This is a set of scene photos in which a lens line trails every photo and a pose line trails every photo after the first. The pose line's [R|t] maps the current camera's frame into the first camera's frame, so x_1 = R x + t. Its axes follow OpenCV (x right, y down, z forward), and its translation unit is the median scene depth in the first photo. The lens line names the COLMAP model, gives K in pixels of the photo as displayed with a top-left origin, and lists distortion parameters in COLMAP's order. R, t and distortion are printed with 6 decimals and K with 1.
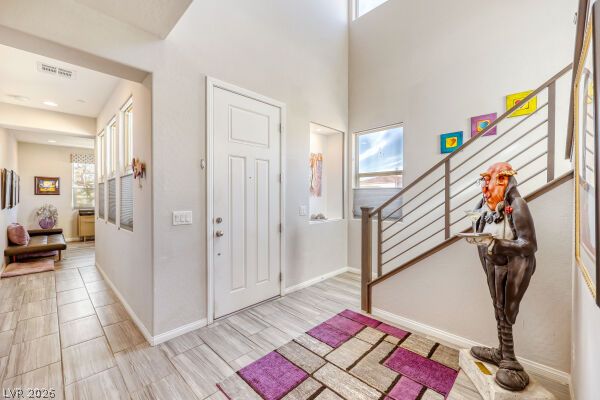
lens RADIAL K [[245.5, 0, 298.3], [0, 245.5, 197.8], [0, 0, 1]] dist [-0.000405, 0.000906]
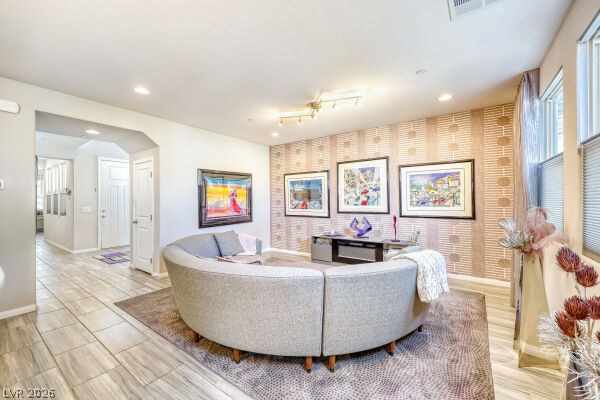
lens RADIAL K [[245.5, 0, 299.0], [0, 245.5, 199.5], [0, 0, 1]] dist [-0.000405, 0.000906]
pose [[0.989310, -0.005409, 0.145729, 1.352012], [0.006976, 0.999923, -0.010239, 0.011809], [-0.145662, 0.011146, 0.989272, -1.880571]]
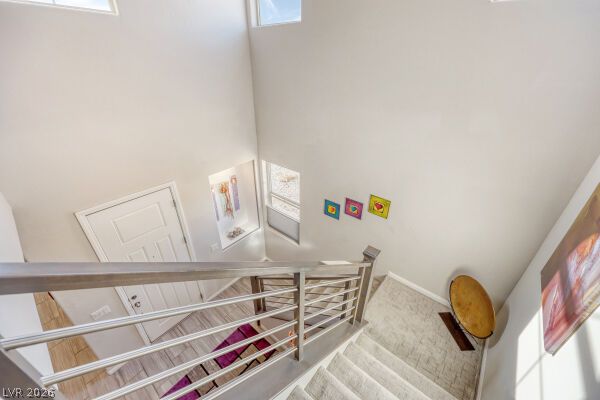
lens RADIAL K [[245.5, 0, 298.8], [0, 245.5, 196.3], [0, 0, 1]] dist [-0.000405, 0.000906]
pose [[0.996533, -0.031340, 0.077068, 0.476388], [-0.011034, 0.868366, 0.495801, -1.051430], [-0.082462, -0.494933, 0.865010, 0.063164]]
